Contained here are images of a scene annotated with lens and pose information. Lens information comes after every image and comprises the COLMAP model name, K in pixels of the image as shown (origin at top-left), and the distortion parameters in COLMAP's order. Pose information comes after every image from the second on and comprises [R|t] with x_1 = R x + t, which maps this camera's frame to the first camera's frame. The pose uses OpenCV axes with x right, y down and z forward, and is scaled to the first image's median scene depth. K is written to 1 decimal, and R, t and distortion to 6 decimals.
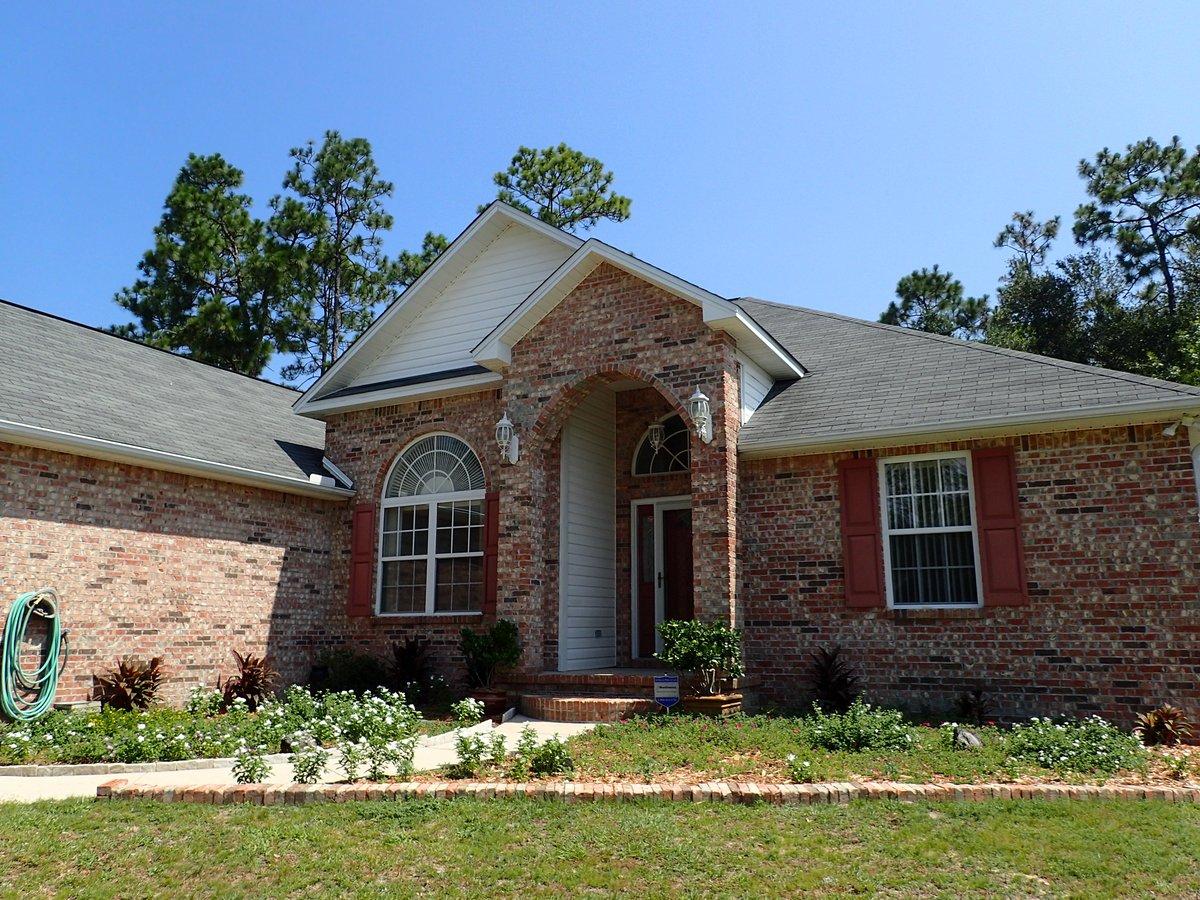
lens RADIAL K [[883.4, 0, 601.6], [0, 883.4, 447.1], [0, 0, 1]] dist [0.022575, -0.017161]
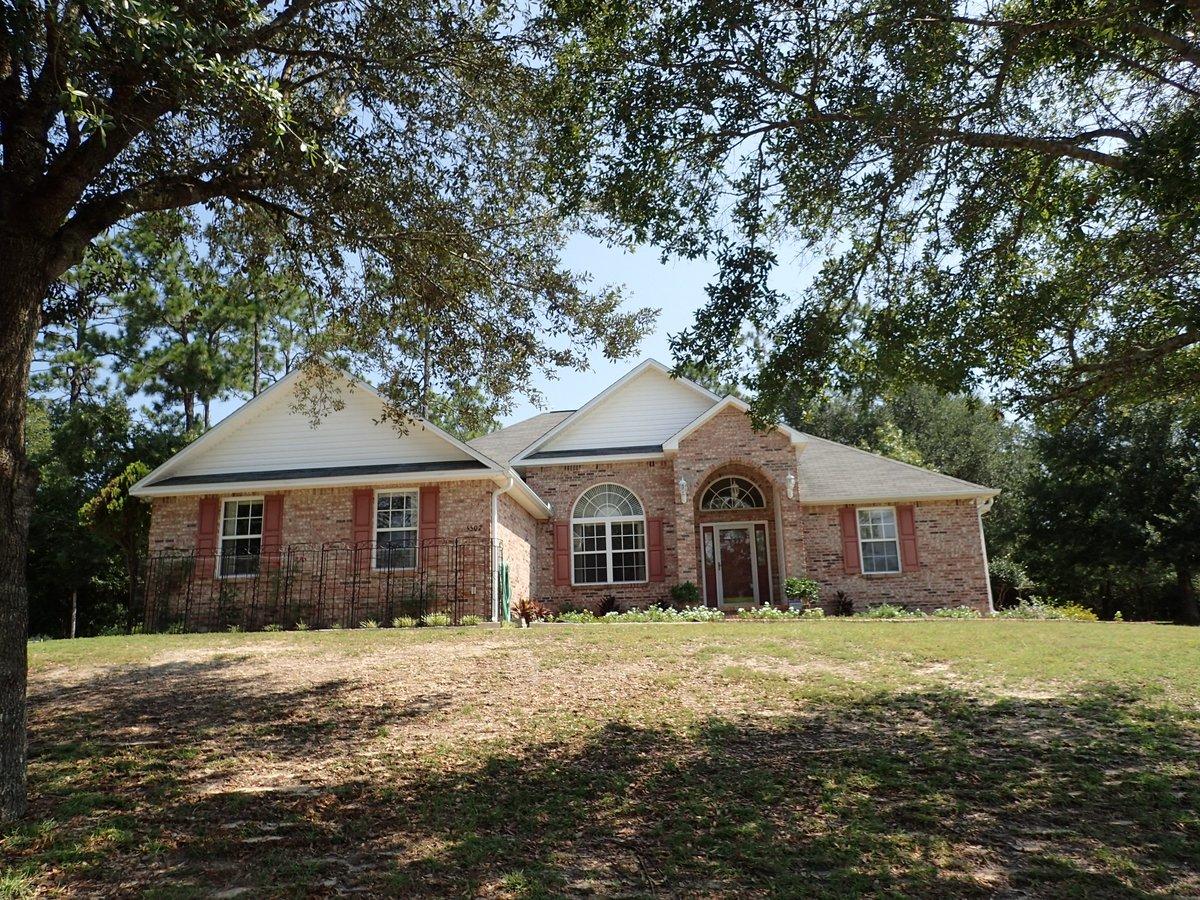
lens RADIAL K [[883.4, 0, 598.5], [0, 883.4, 446.6], [0, 0, 1]] dist [0.022575, -0.017161]
pose [[0.930389, 0.059898, 0.361648, -1.093303], [-0.048047, 0.997975, -0.041682, -0.017036], [-0.363412, 0.021404, 0.931382, -0.839653]]
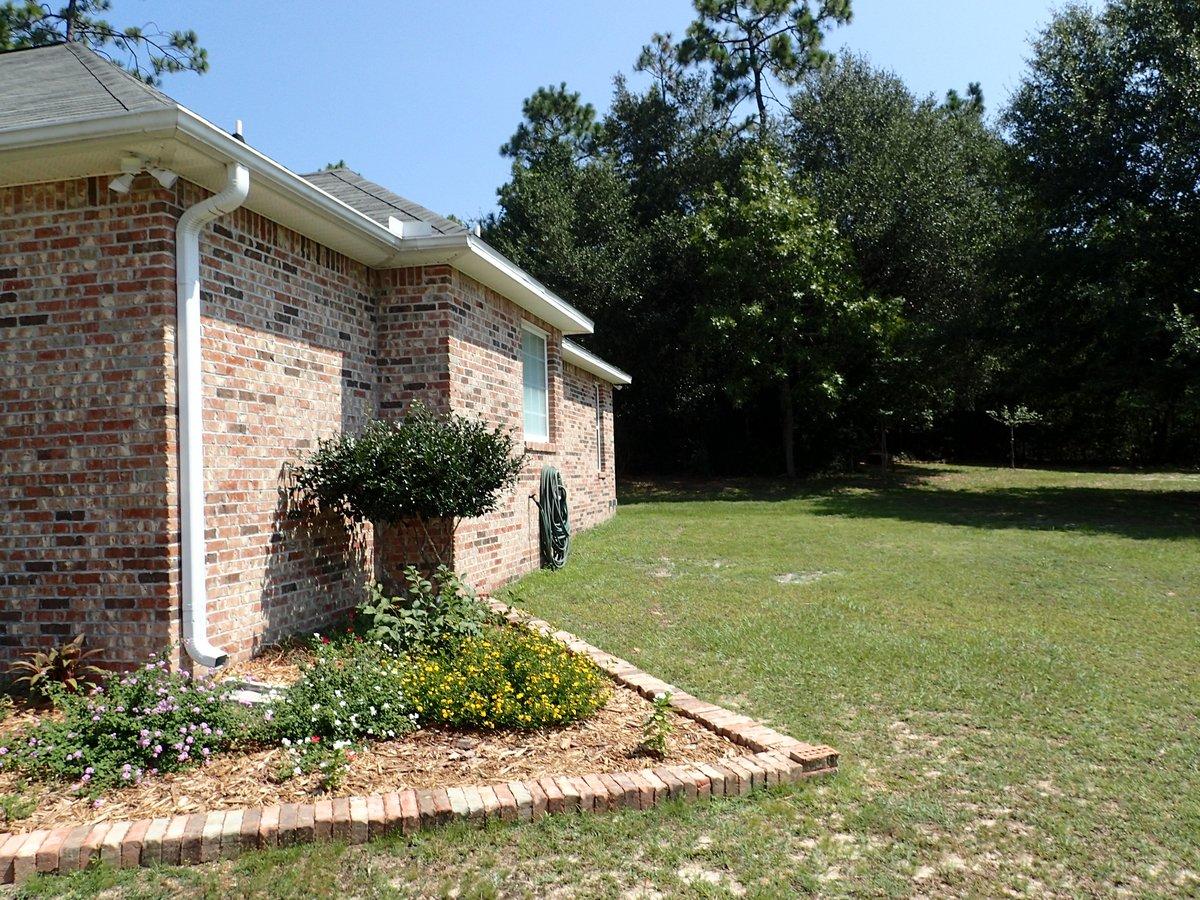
lens RADIAL K [[883.4, 0, 594.7], [0, 883.4, 441.7], [0, 0, 1]] dist [0.022575, -0.017161]
pose [[0.964016, -0.024457, 0.264715, 0.656332], [-0.019524, 0.986557, 0.162247, 0.040684], [-0.265125, -0.161577, 0.950580, 0.278040]]
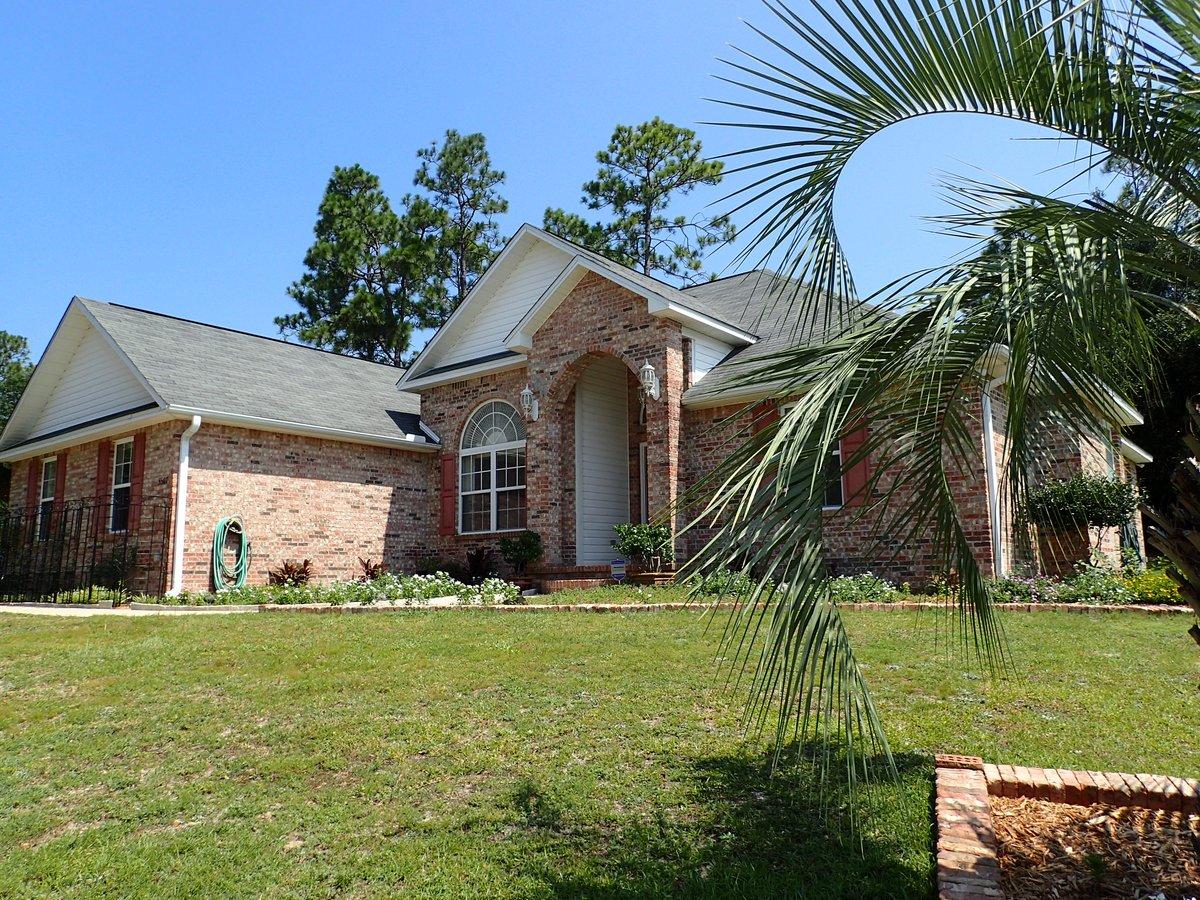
lens RADIAL K [[883.4, 0, 604.0], [0, 883.4, 445.5], [0, 0, 1]] dist [0.022575, -0.017161]
pose [[0.982894, -0.042065, -0.179306, 0.280788], [0.051974, 0.997349, 0.050927, -0.007802], [0.176688, -0.059375, 0.982474, -0.389008]]
